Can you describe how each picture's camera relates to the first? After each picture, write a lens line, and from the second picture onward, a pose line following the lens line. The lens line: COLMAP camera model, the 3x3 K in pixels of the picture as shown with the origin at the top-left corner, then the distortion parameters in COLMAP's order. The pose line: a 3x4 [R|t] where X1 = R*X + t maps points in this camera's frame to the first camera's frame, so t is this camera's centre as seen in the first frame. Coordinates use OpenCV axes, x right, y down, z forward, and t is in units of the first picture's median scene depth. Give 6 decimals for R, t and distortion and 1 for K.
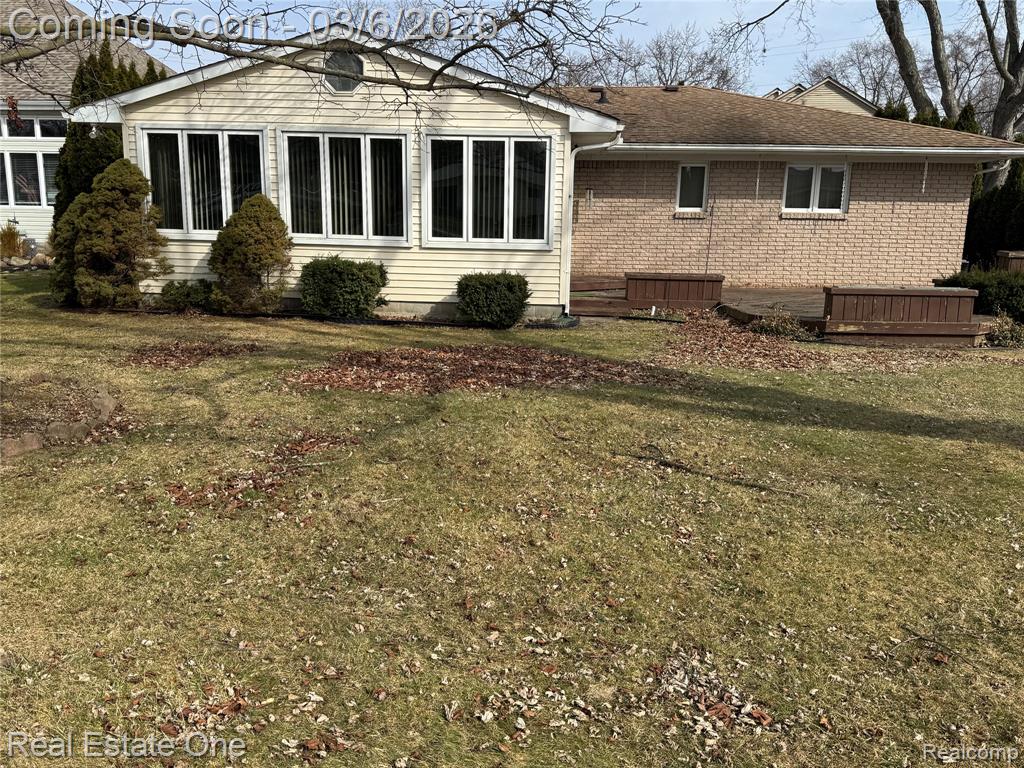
lens RADIAL K [[893.2, 0, 511.6], [0, 893.2, 384.2], [0, 0, 1]] dist [0.041738, -0.019694]
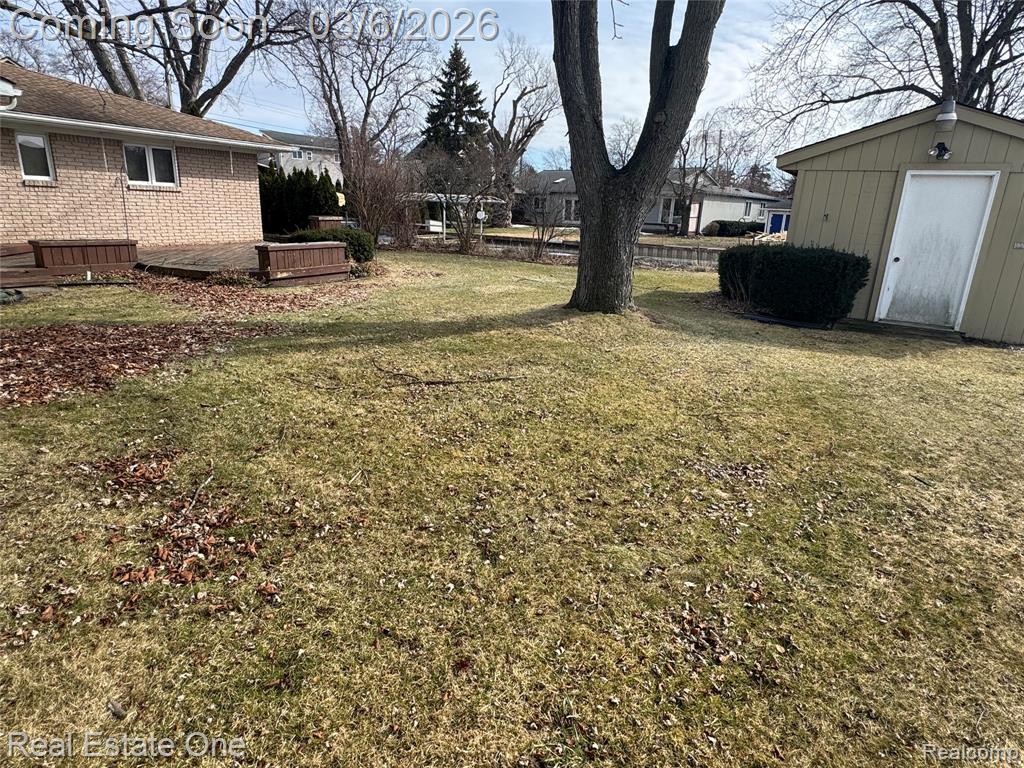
lens RADIAL K [[599.3, 0, 510.9], [0, 599.3, 385.2], [0, 0, 1]] dist [-0.003786, 0.000743]
pose [[0.442567, -0.256402, 0.859298, -0.268938], [0.132747, 0.966426, 0.219998, -0.045267], [-0.886855, 0.016706, 0.461745, 0.209453]]
